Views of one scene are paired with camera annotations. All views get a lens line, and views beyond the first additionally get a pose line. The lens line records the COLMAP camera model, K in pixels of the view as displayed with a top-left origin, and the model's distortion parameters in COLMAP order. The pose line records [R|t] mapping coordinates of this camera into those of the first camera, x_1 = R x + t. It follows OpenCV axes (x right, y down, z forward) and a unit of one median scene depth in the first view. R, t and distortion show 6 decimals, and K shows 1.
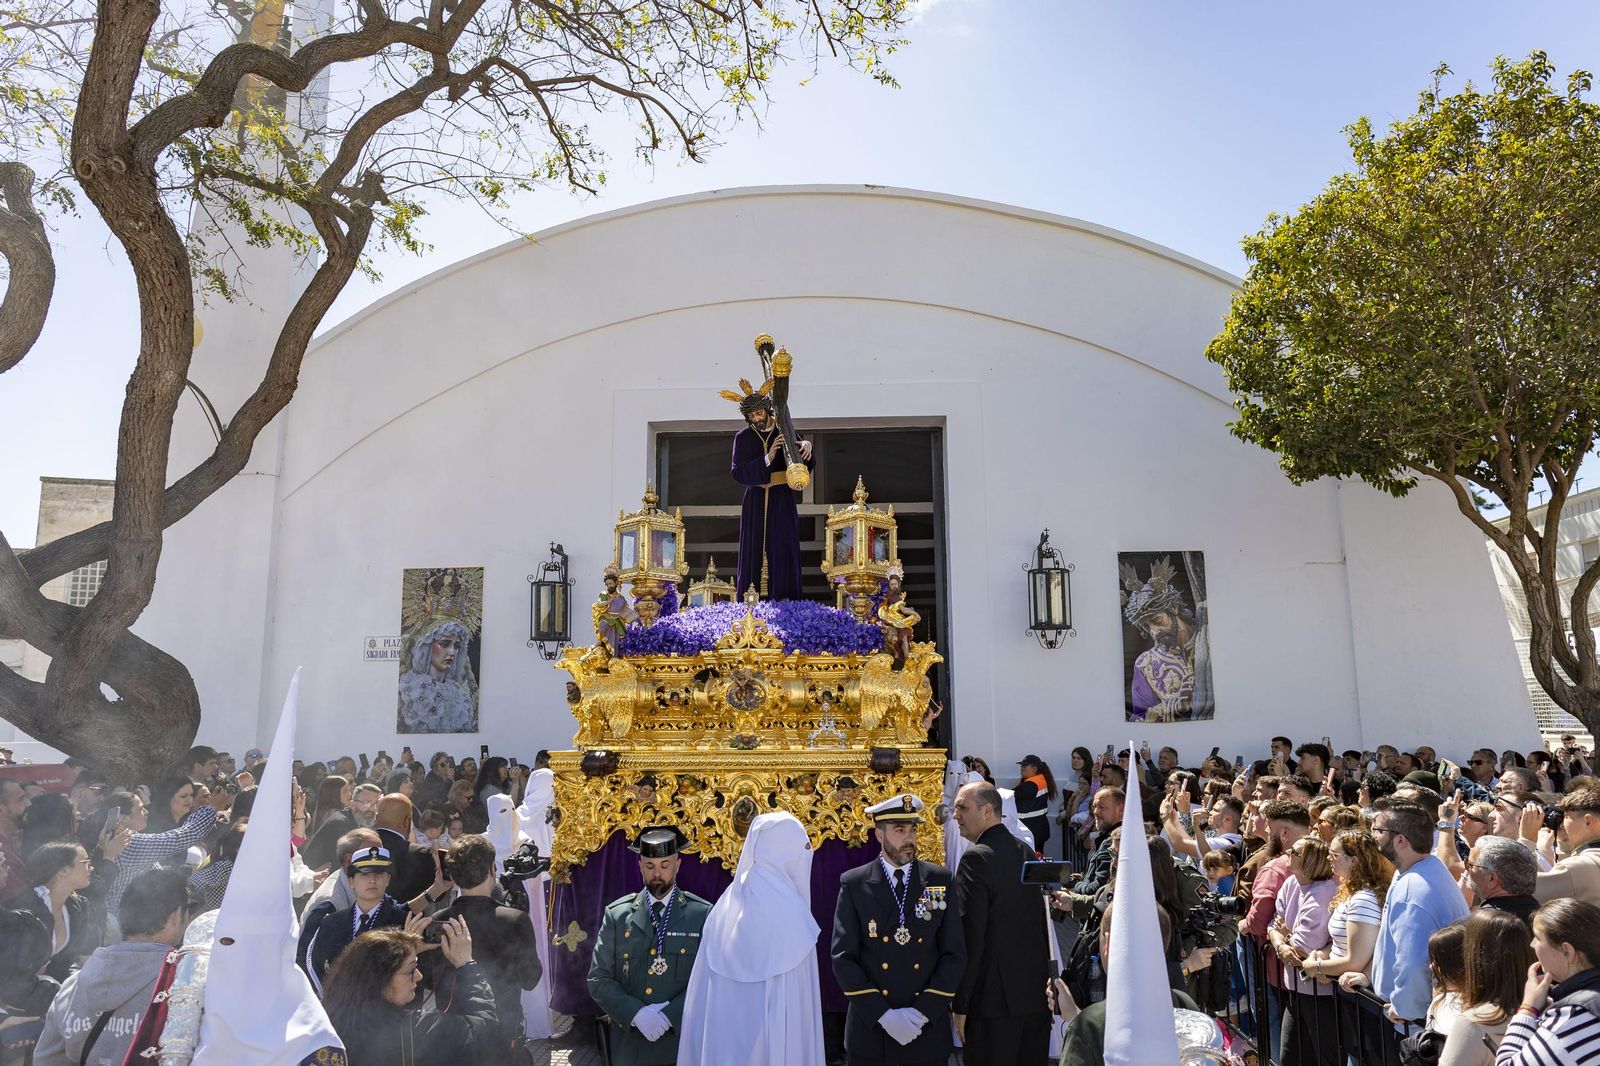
lens RADIAL K [[1124.0, 0, 804.3], [0, 1124.0, 525.1], [0, 0, 1]] dist [0.004868, -0.003809]
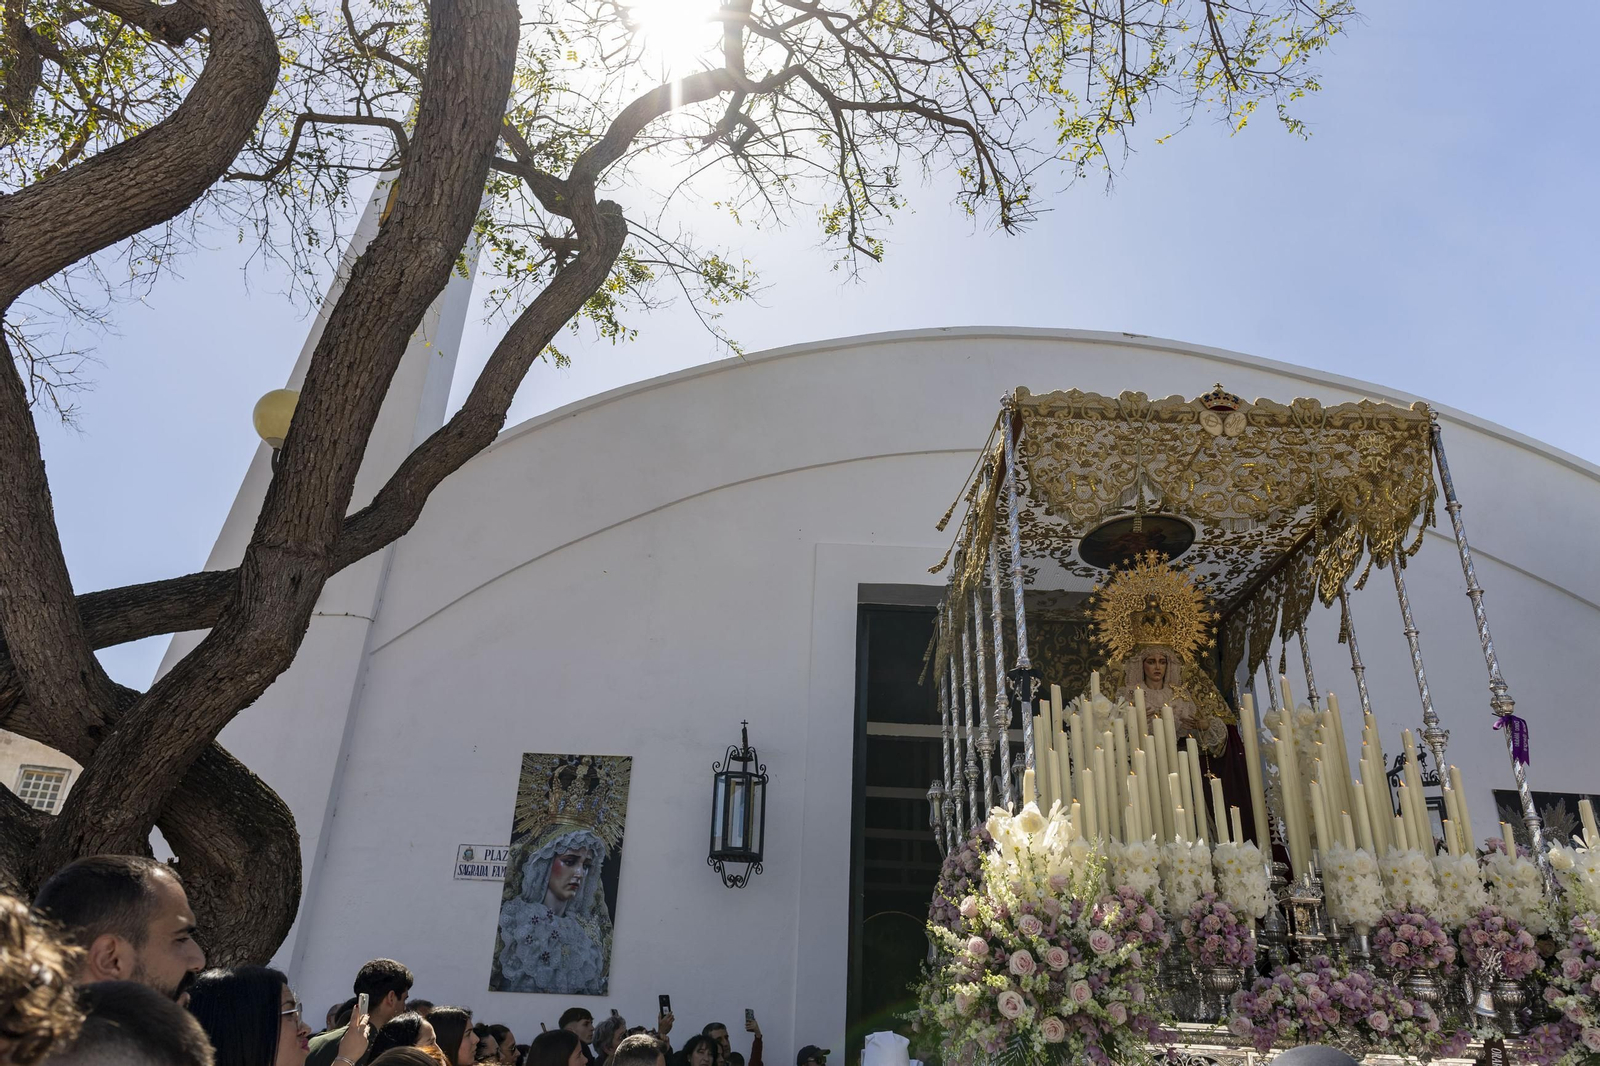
lens RADIAL K [[1081.5, 0, 784.7], [0, 1081.5, 525.6], [0, 0, 1]] dist [0.003256, -0.003347]
pose [[0.997286, 0.071453, 0.017771, -0.211442], [-0.063825, 0.959263, -0.275211, 0.082075], [-0.036712, 0.273330, 0.961220, 0.271627]]
